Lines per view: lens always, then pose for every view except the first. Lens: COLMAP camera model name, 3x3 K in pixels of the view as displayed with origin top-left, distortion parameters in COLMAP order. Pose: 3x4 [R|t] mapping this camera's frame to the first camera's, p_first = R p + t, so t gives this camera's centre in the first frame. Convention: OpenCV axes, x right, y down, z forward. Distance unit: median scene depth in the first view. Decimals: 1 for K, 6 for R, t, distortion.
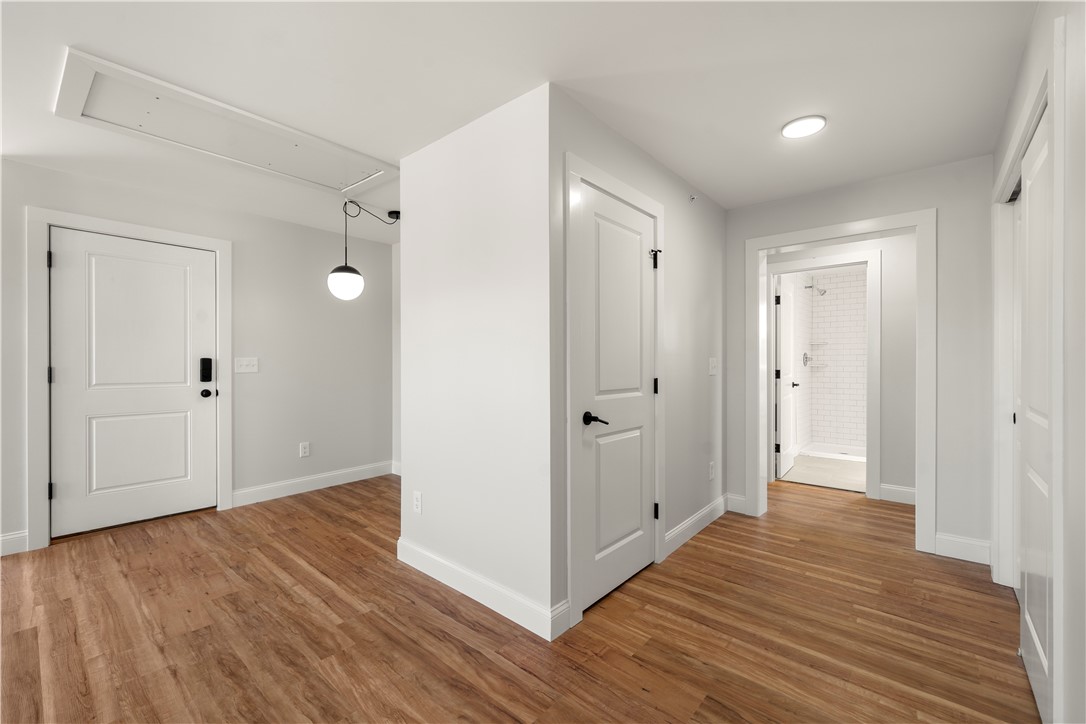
lens RADIAL K [[458.9, 0, 543.0], [0, 458.9, 362.0], [0, 0, 1]] dist [-0.016358, 0.000017]
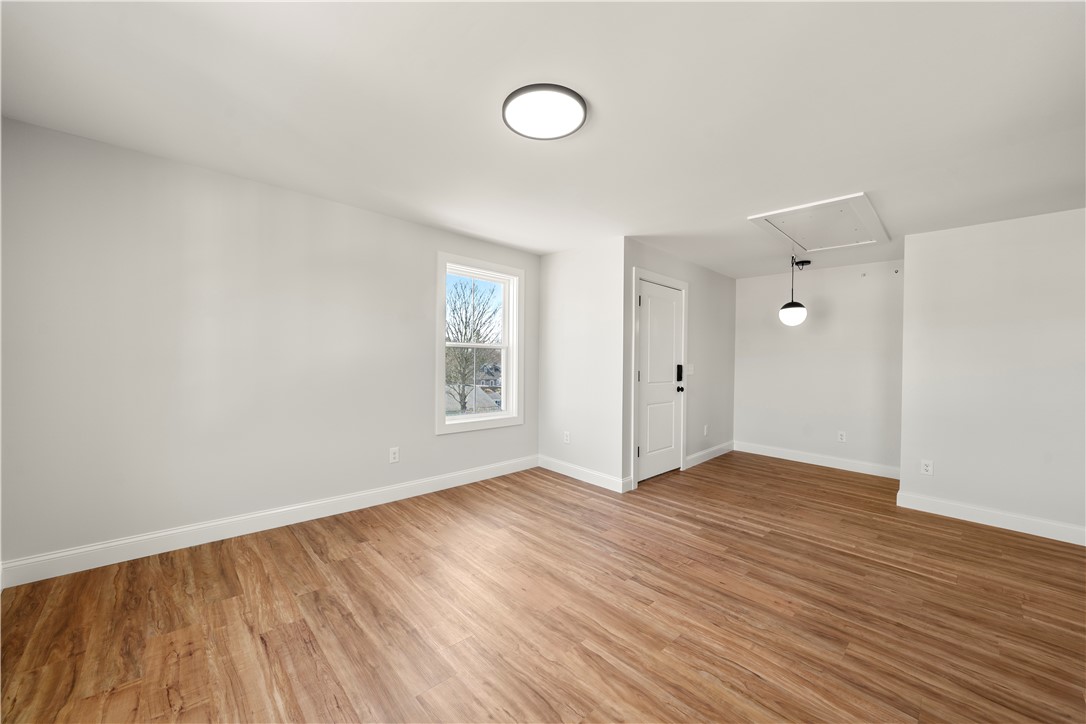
lens RADIAL K [[409.7, 0, 543.0], [0, 409.7, 362.0], [0, 0, 1]] dist [-0.000287, -0.000167]
pose [[0.993256, 0.015791, -0.114861, -1.410849], [-0.015524, 0.999874, 0.003218, -0.020702], [0.114897, -0.001413, 0.993376, -0.476424]]
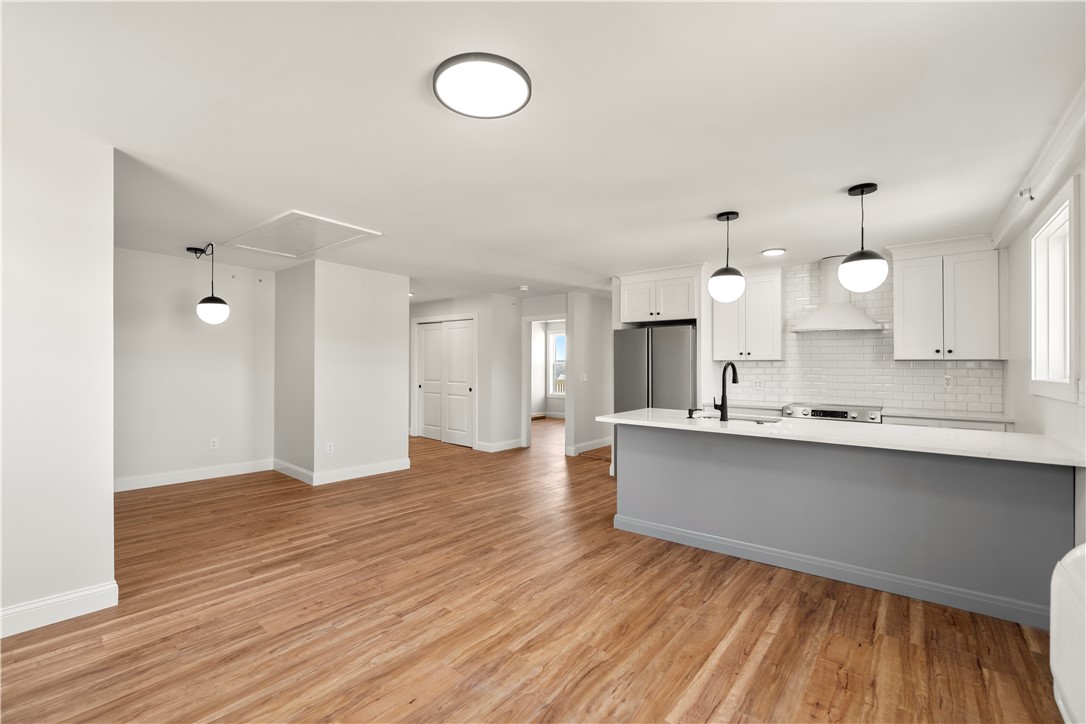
lens RADIAL K [[452.6, 0, 518.0], [0, 452.6, 366.1], [0, 0, 1]] dist [-0.000880, 0.000164]
pose [[0.023814, -0.001563, 0.999715, -2.194547], [-0.003741, 0.999992, 0.001653, -0.037953], [-0.999709, -0.003780, 0.023808, 0.190491]]
